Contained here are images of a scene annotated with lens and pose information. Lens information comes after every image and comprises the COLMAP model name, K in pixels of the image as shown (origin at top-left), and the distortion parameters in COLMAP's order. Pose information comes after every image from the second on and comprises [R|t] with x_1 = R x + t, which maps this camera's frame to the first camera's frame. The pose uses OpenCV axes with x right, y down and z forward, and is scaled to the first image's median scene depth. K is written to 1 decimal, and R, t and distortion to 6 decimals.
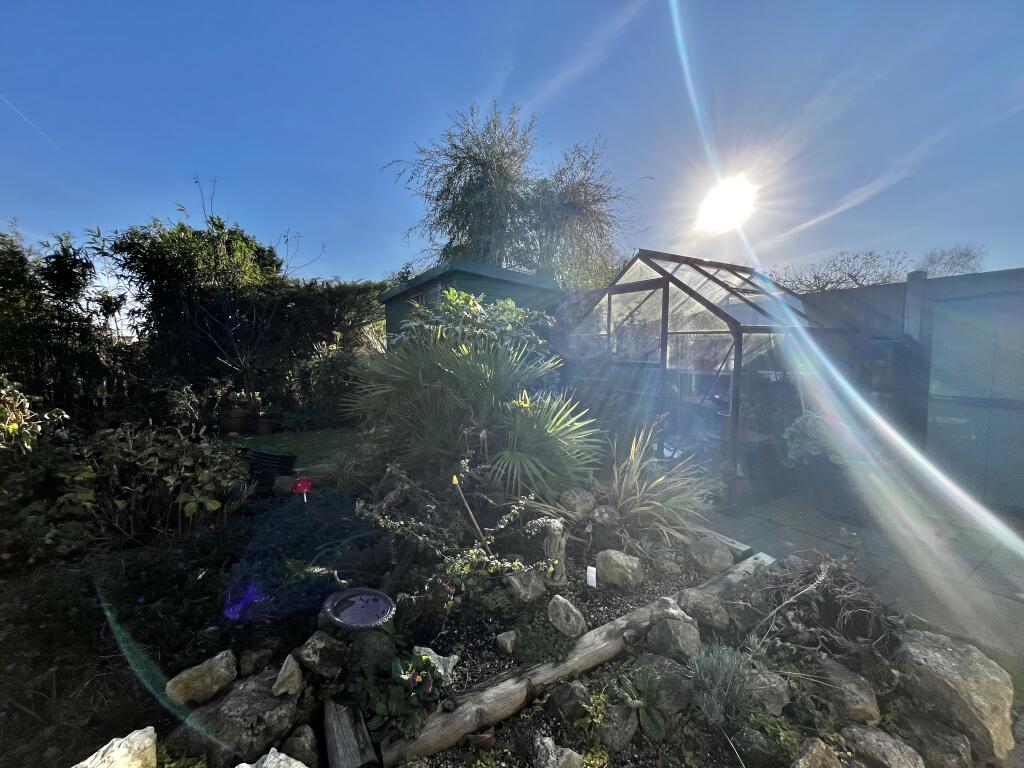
lens RADIAL K [[418.1, 0, 515.9], [0, 418.1, 376.7], [0, 0, 1]] dist [-0.002212, 0.000541]
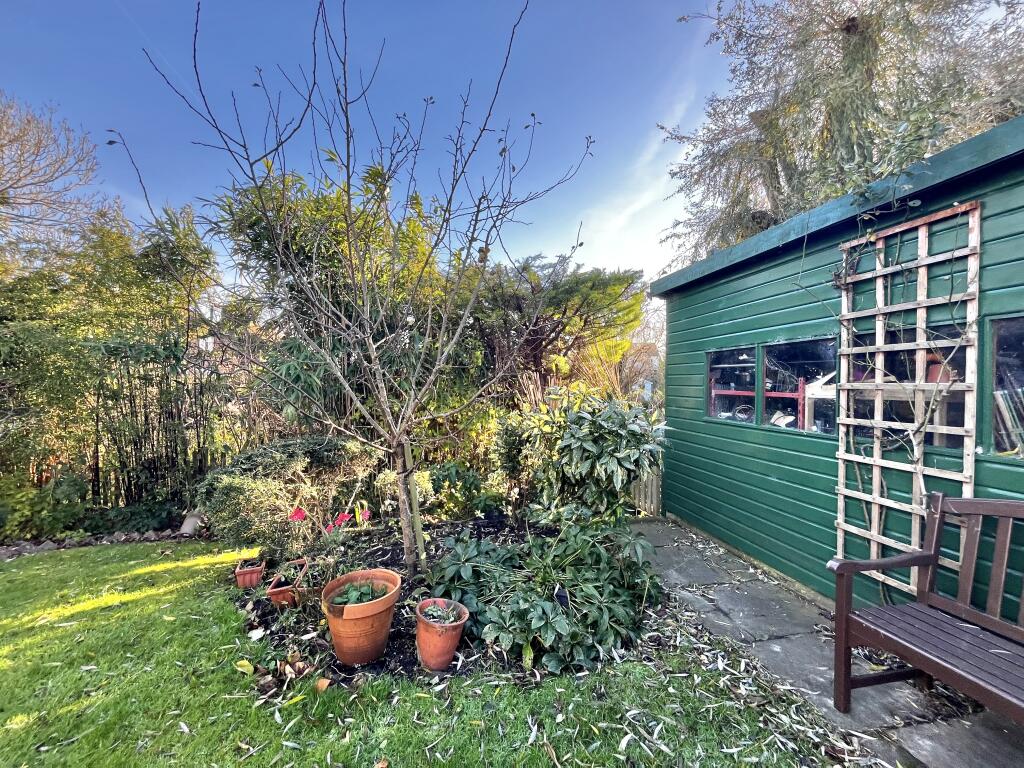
lens RADIAL K [[418.1, 0, 510.0], [0, 418.1, 384.1], [0, 0, 1]] dist [-0.002212, 0.000541]
pose [[0.932779, 0.019300, -0.359931, -0.341091], [-0.037042, 0.998411, -0.042460, -0.051472], [0.358540, 0.052939, 0.932012, 0.557629]]
